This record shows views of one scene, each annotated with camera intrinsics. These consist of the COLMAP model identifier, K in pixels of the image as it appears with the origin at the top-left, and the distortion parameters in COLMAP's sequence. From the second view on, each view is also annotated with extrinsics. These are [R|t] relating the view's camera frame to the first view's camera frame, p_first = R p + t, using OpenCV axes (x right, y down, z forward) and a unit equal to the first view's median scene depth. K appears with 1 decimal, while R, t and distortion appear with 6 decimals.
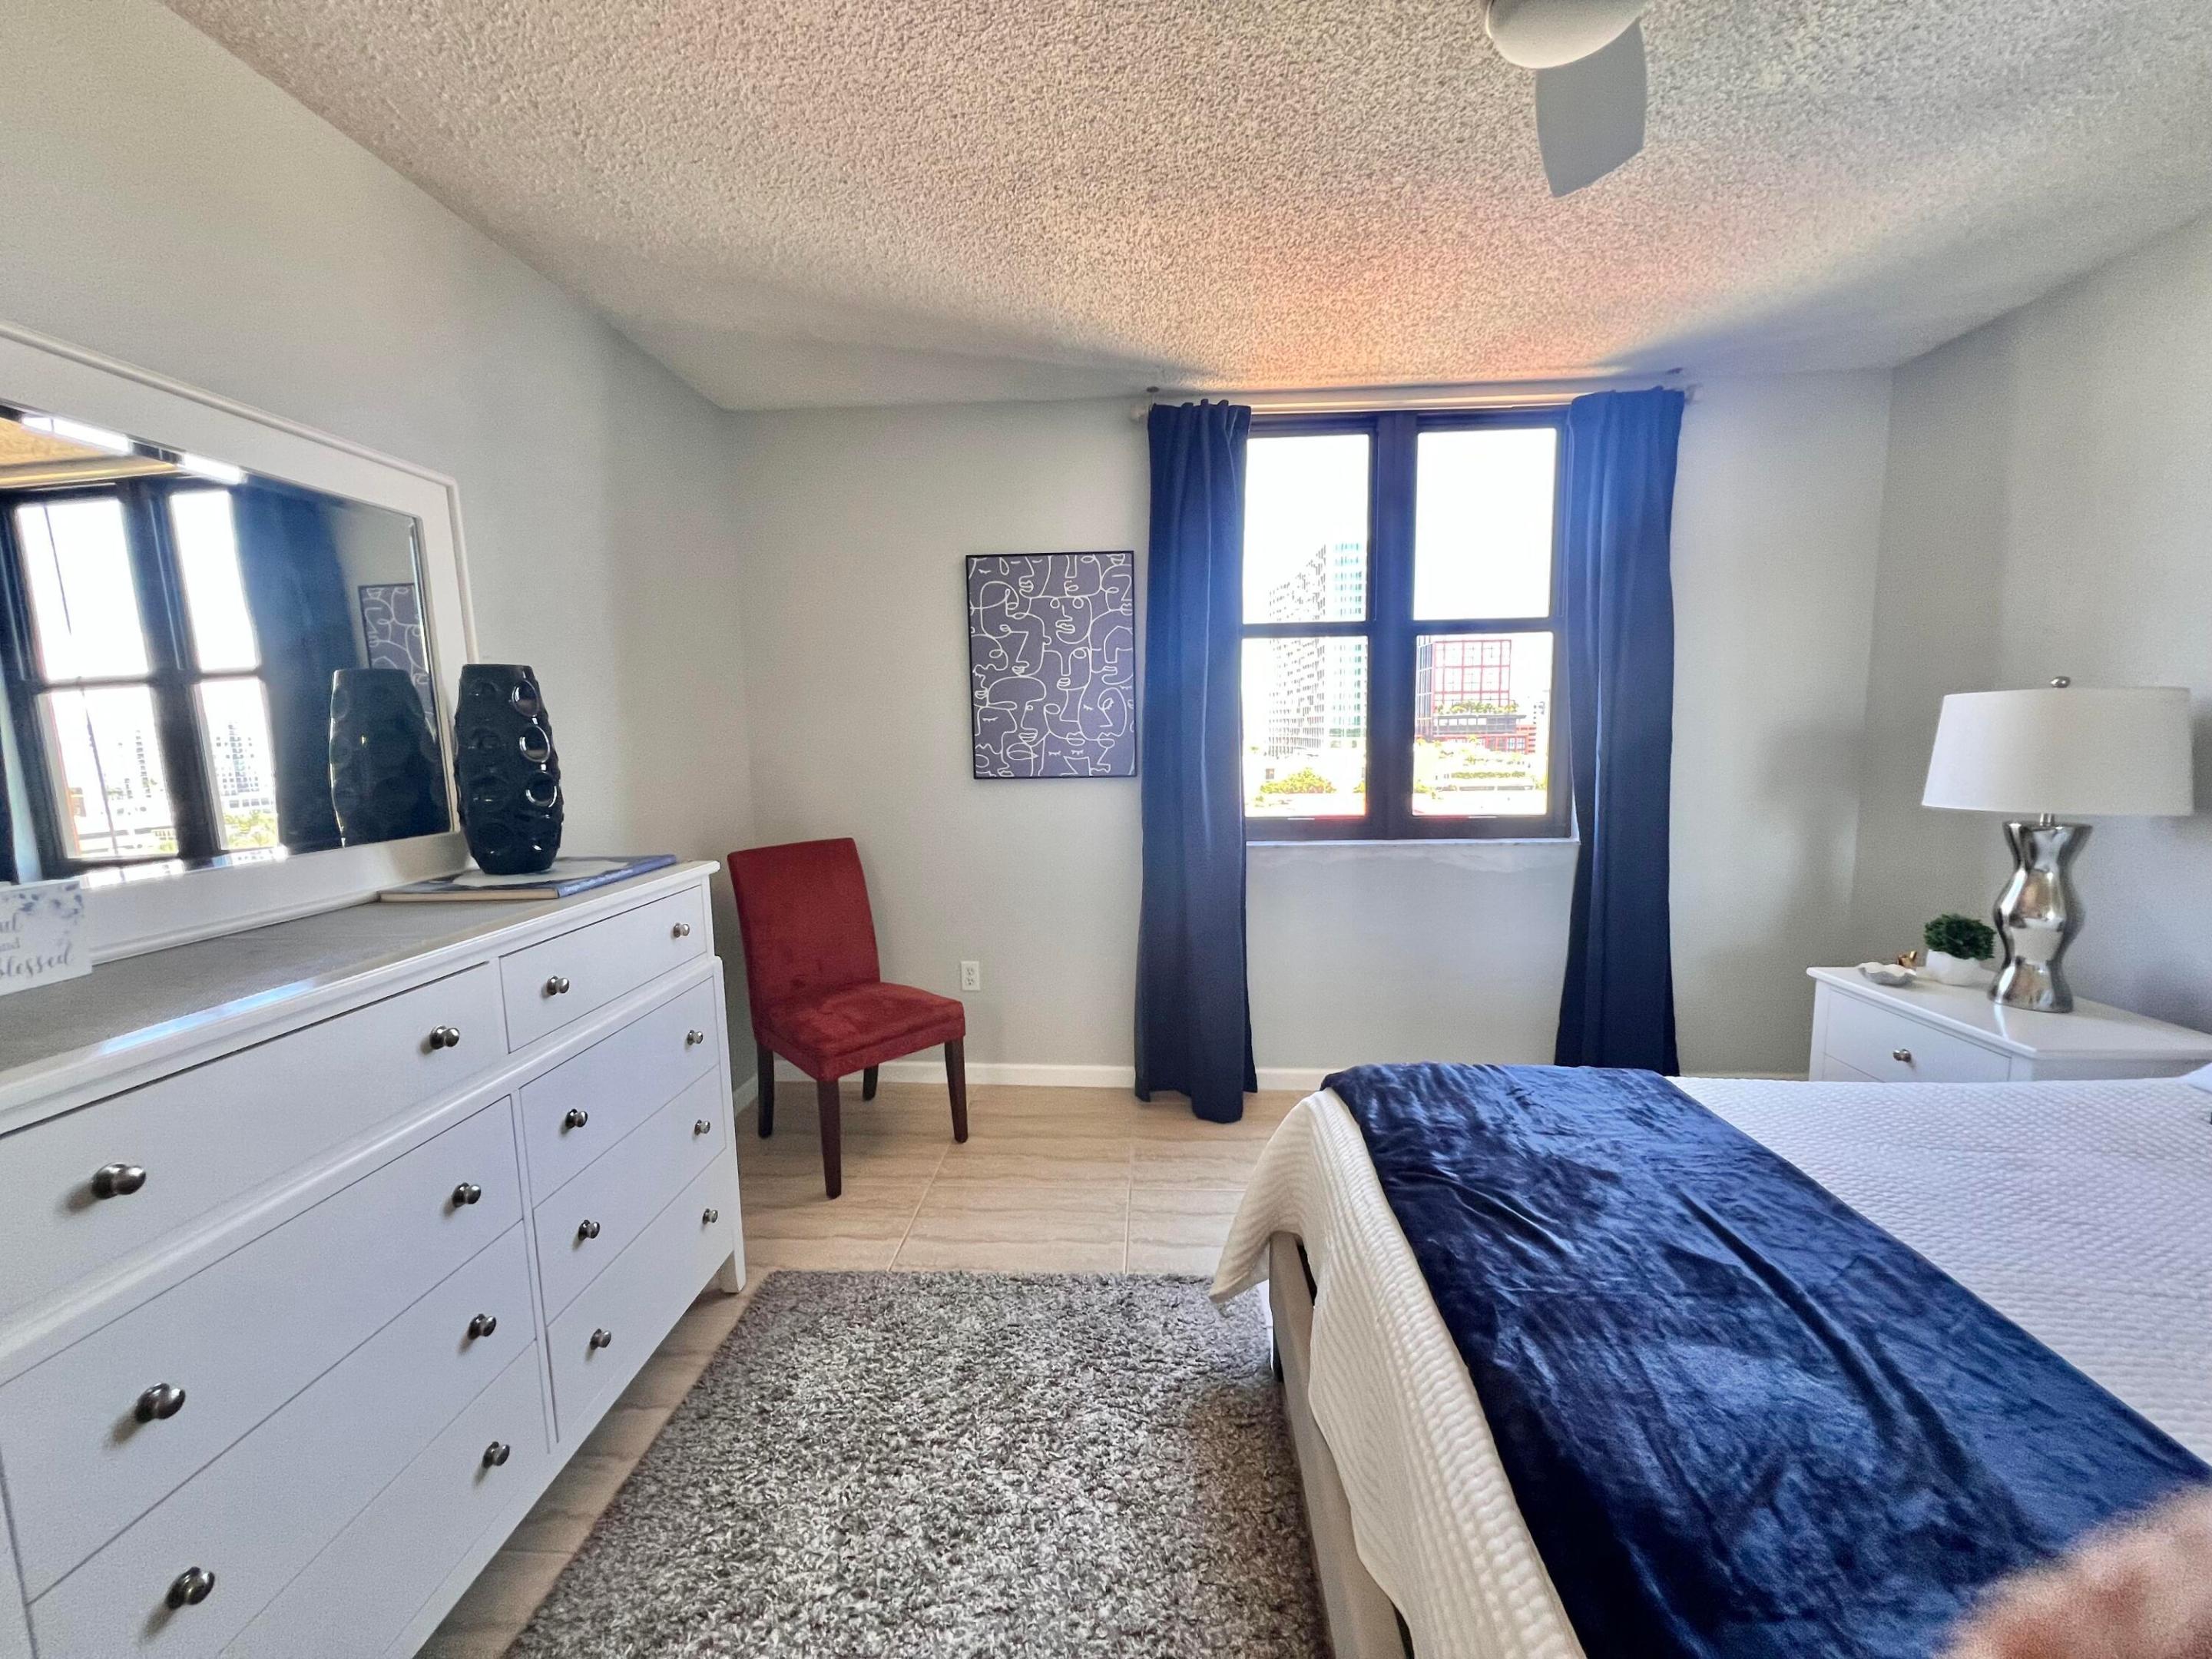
lens RADIAL K [[883.0, 0, 1109.4], [0, 883.0, 830.5], [0, 0, 1]] dist [-0.001372, 0.000302]
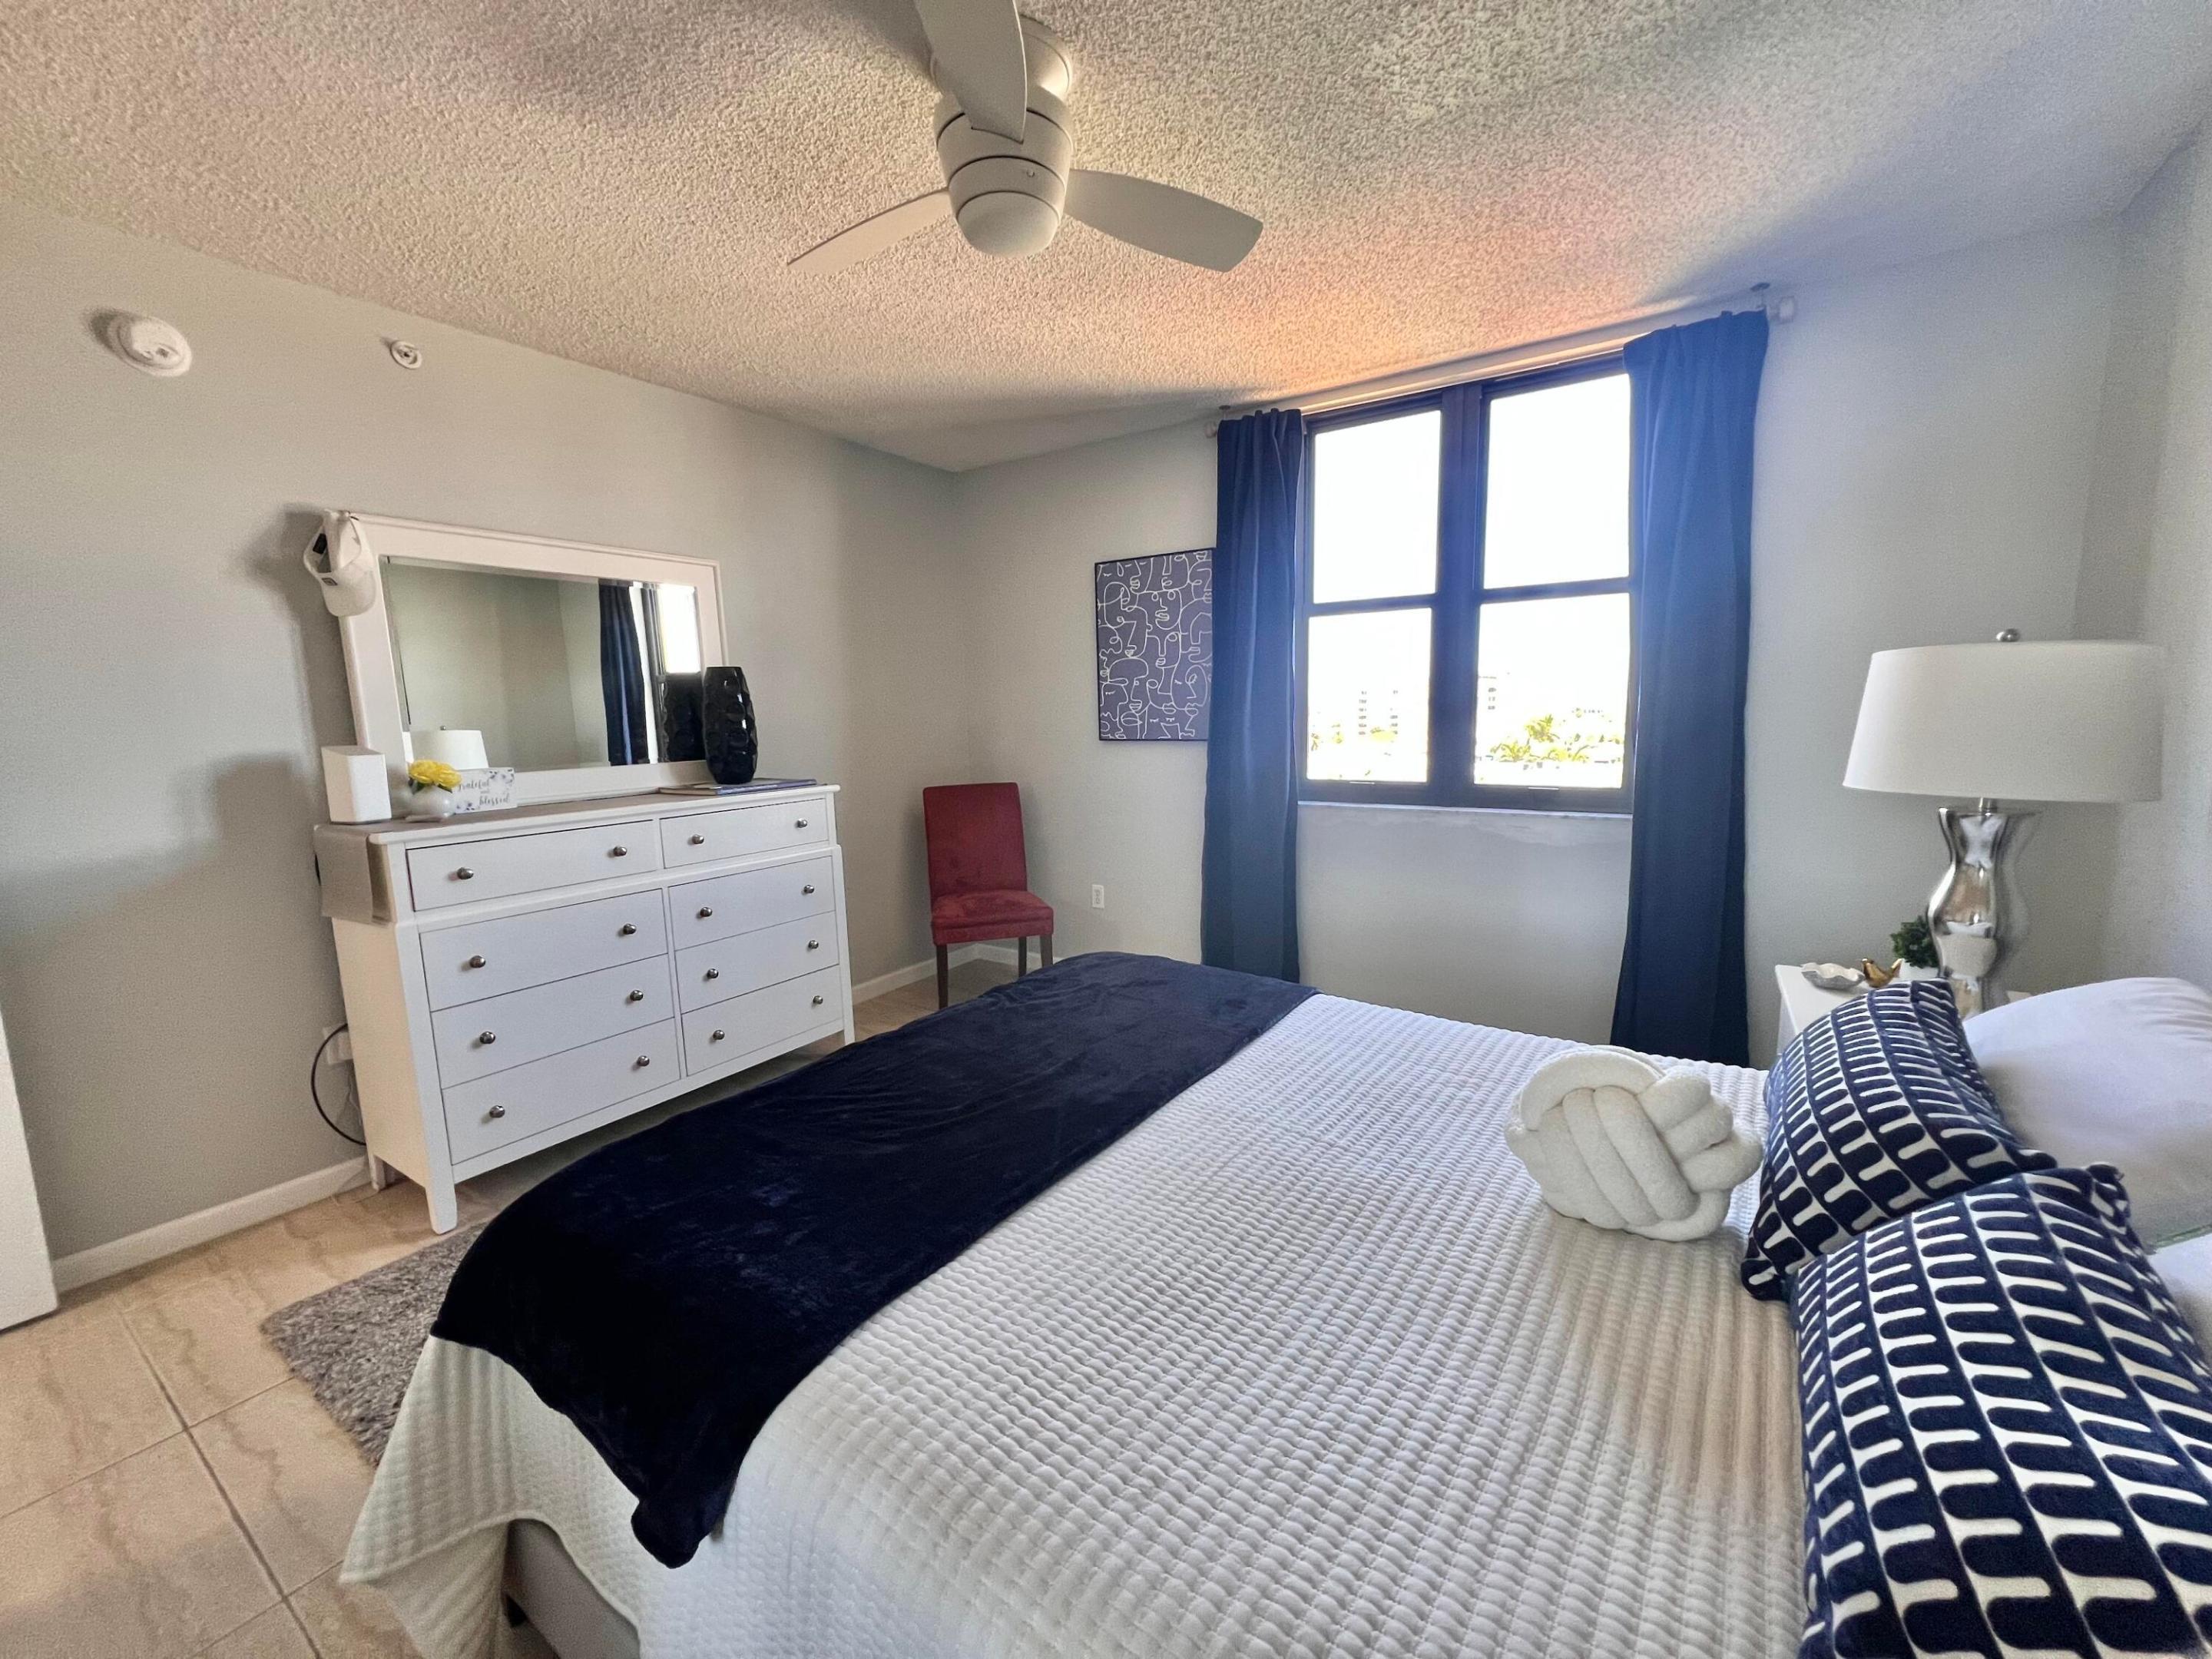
lens RADIAL K [[883.0, 0, 1113.9], [0, 883.0, 830.6], [0, 0, 1]] dist [-0.001372, 0.000302]
pose [[0.860630, 0.068915, -0.504546, 0.540663], [-0.052625, 0.997532, 0.046487, 0.011345], [0.506504, -0.013456, 0.862133, -0.085716]]
